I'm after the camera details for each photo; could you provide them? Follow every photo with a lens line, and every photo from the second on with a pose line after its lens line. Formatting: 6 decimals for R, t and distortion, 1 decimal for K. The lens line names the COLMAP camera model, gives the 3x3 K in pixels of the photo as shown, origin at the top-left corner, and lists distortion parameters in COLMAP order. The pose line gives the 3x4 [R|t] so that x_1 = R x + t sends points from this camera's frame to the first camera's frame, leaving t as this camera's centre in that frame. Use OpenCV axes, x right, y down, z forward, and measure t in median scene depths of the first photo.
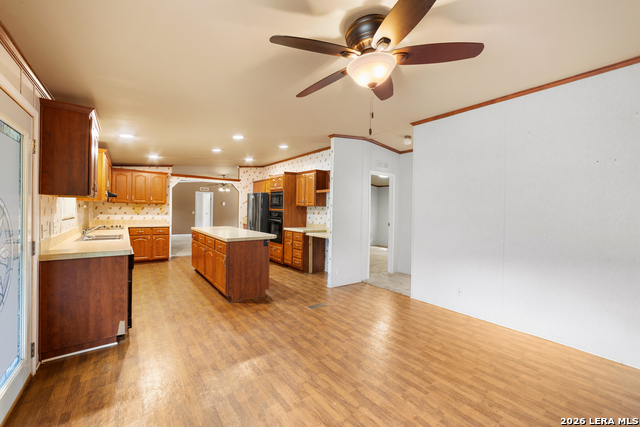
lens RADIAL K [[281.5, 0, 318.9], [0, 281.5, 211.8], [0, 0, 1]] dist [0.018340, -0.000417]
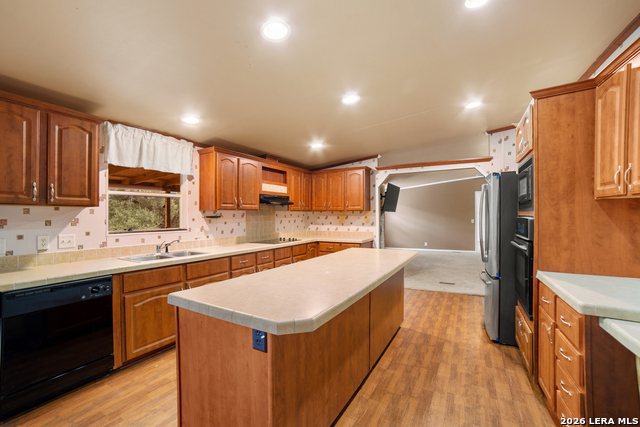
lens RADIAL K [[281.5, 0, 318.1], [0, 281.5, 213.7], [0, 0, 1]] dist [0.018340, -0.000417]
pose [[0.447497, -0.031189, -0.893741, 0.049580], [0.012400, 0.999512, -0.028671, -0.000676], [0.894199, 0.001747, 0.447666, 0.631656]]
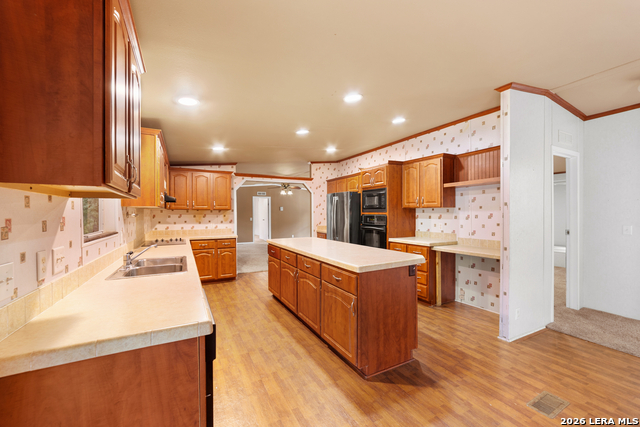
lens RADIAL K [[259.6, 0, 316.8], [0, 259.6, 219.5], [0, 0, 1]] dist [0.000150, 0.000998]
pose [[0.992146, -0.019964, -0.123482, -0.221529], [0.021866, 0.999662, 0.014065, -0.005474], [0.123159, -0.016654, 0.992247, 0.312894]]
